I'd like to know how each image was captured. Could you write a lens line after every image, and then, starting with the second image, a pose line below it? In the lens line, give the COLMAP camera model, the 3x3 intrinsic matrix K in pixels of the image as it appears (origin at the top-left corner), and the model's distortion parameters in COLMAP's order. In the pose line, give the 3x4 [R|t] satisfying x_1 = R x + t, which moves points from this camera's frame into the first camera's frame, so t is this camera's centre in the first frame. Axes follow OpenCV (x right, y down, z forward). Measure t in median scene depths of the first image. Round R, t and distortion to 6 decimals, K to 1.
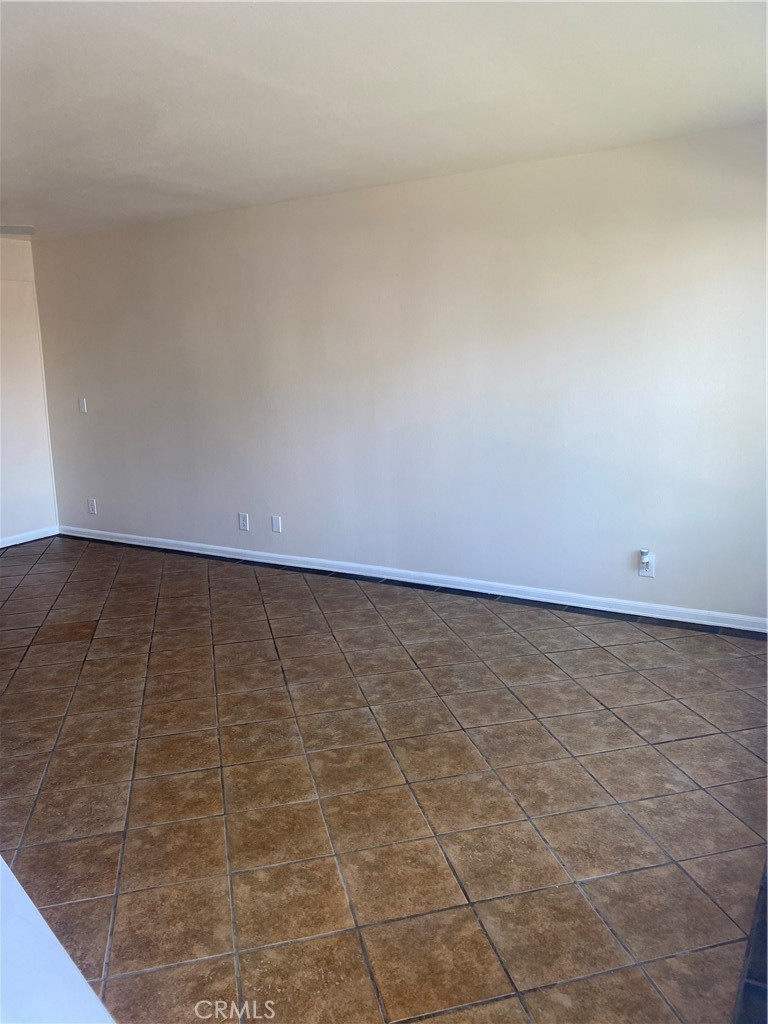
lens RADIAL K [[778.4, 0, 390.9], [0, 778.4, 507.9], [0, 0, 1]] dist [0.032399, -0.037641]
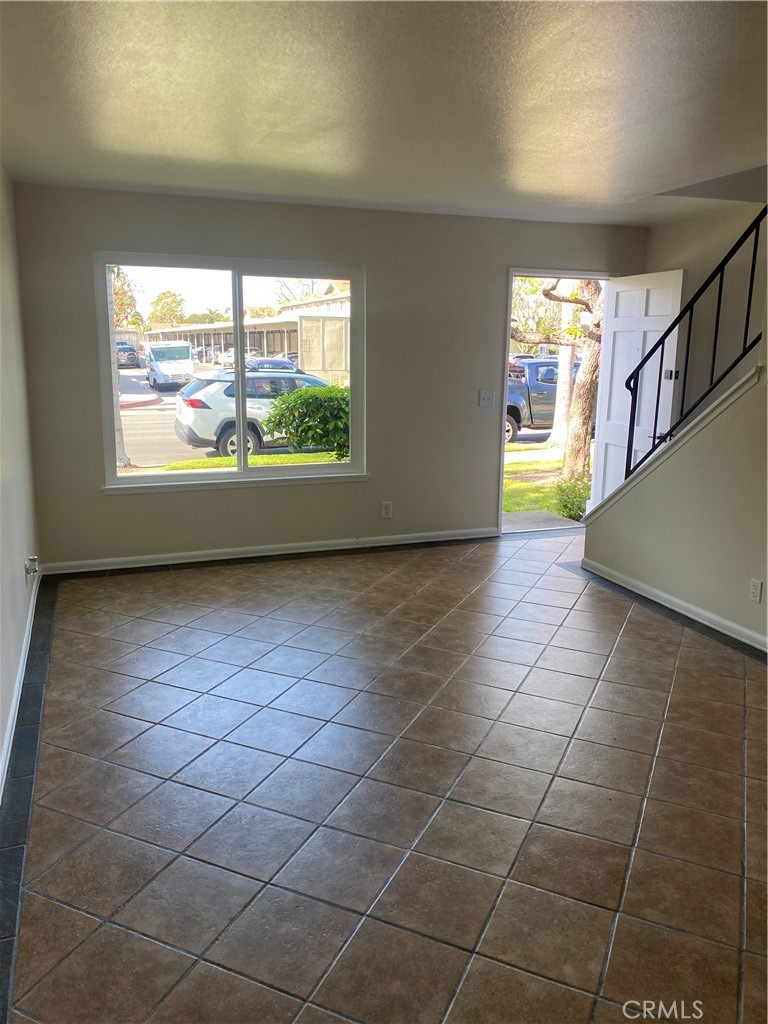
lens RADIAL K [[778.4, 0, 389.5], [0, 778.4, 511.8], [0, 0, 1]] dist [0.032399, -0.037641]
pose [[-0.787035, -0.111623, 0.606725, -0.817641], [0.128385, 0.932325, 0.338065, -0.359007], [-0.603401, 0.343963, -0.719442, 1.824986]]
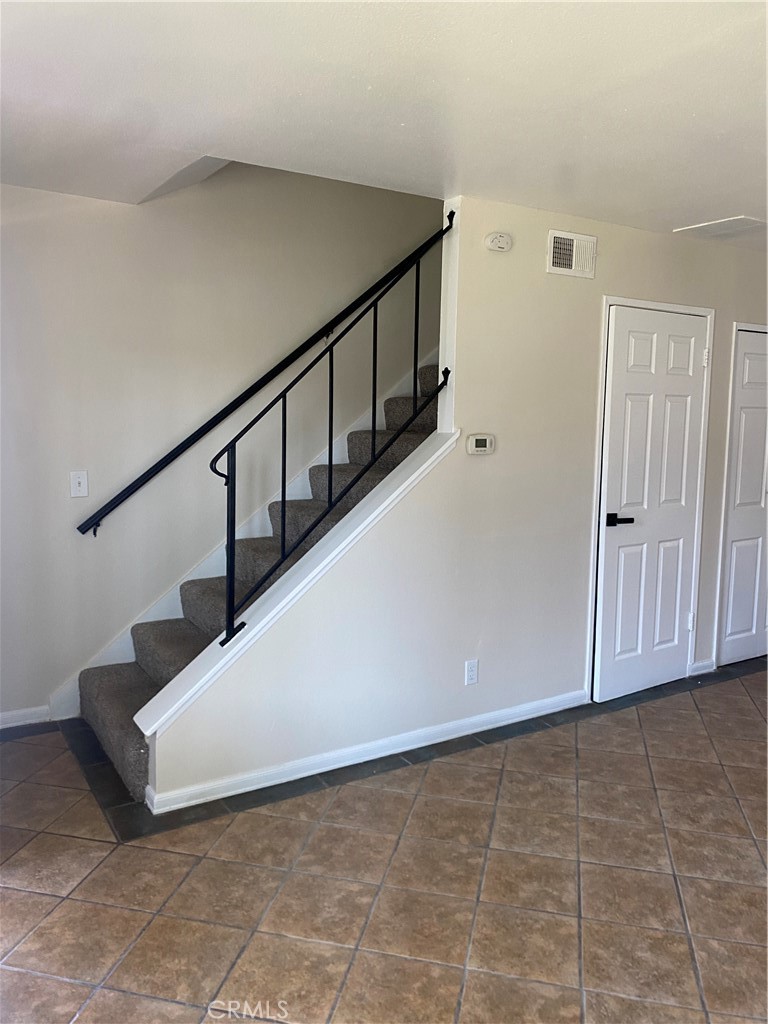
lens RADIAL K [[778.4, 0, 392.2], [0, 778.4, 514.6], [0, 0, 1]] dist [0.032399, -0.037641]
pose [[-0.450193, 0.147377, -0.880685, 0.483874], [-0.176682, 0.952083, 0.249642, -0.226310], [0.875277, 0.267989, -0.402583, 0.904874]]
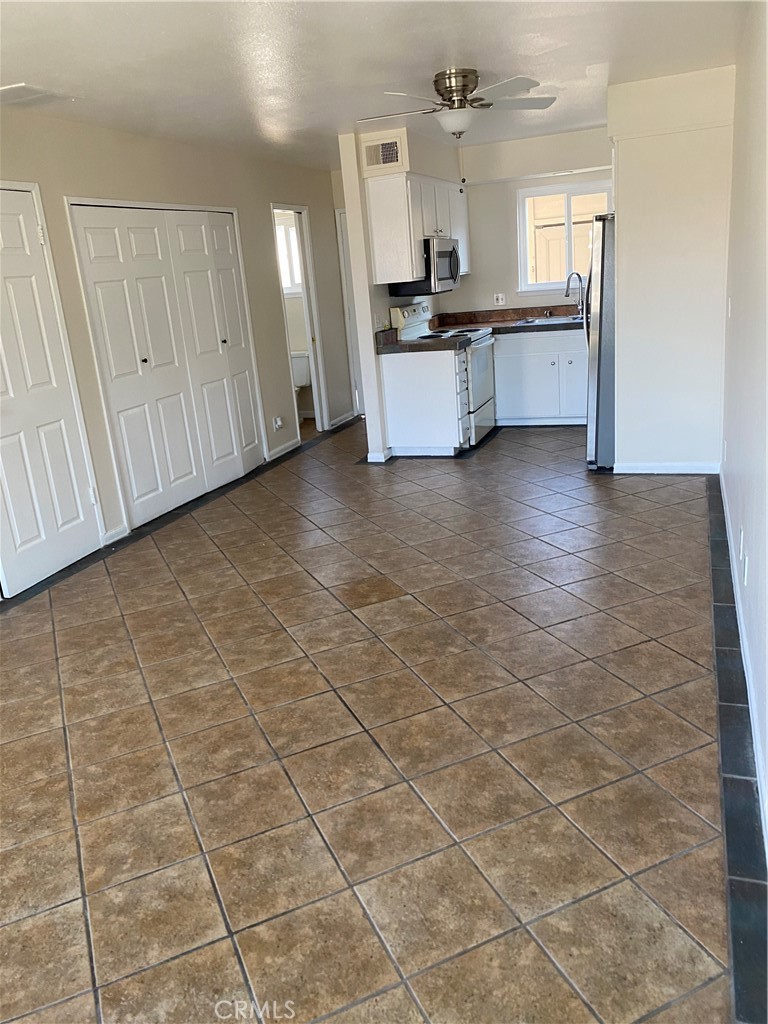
lens RADIAL K [[778.4, 0, 370.2], [0, 778.4, 504.6], [0, 0, 1]] dist [0.032399, -0.037641]
pose [[0.168164, 0.302553, -0.938180, 0.504115], [-0.104670, 0.951834, 0.288195, -0.249551], [0.980186, 0.049736, 0.191732, 1.089411]]
